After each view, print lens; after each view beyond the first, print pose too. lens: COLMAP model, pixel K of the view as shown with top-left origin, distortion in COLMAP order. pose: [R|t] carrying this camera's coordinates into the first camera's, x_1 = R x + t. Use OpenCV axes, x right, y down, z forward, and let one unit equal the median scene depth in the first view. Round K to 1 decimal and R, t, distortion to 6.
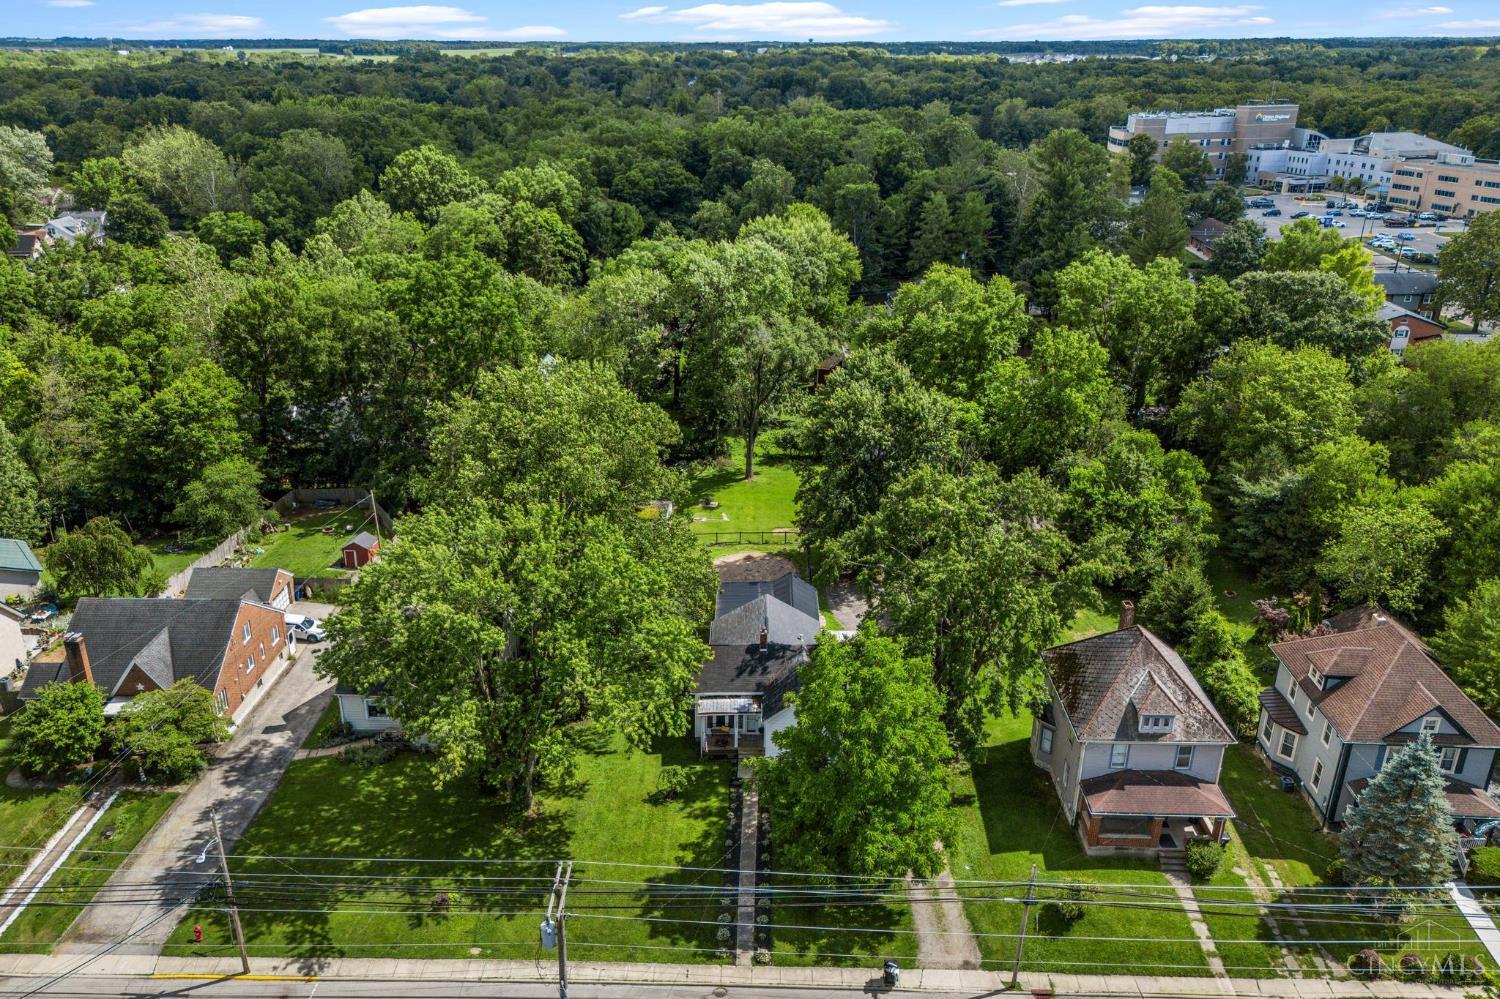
lens RADIAL K [[1132.2, 0, 754.5], [0, 1132.2, 497.7], [0, 0, 1]] dist [0.052476, -0.037349]
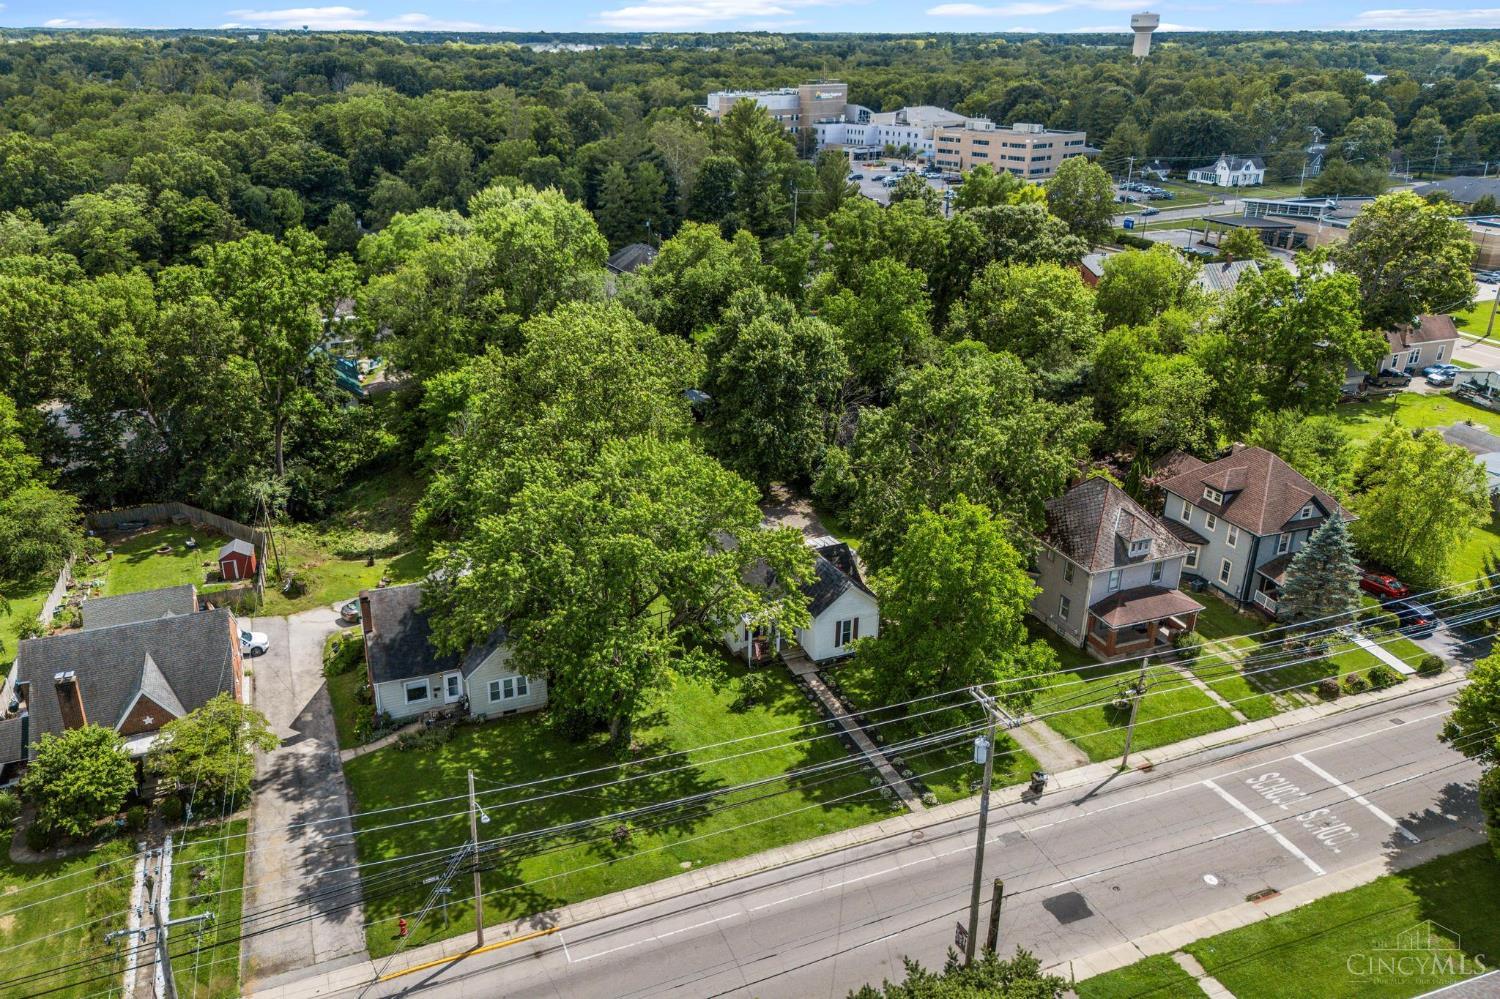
lens RADIAL K [[1132.2, 0, 708.0], [0, 1132.2, 504.5], [0, 0, 1]] dist [0.052476, -0.037349]
pose [[0.916616, -0.149877, 0.370611, -0.432959], [0.147204, 0.988463, 0.035667, 0.033239], [-0.371681, 0.021863, 0.928103, 0.027387]]
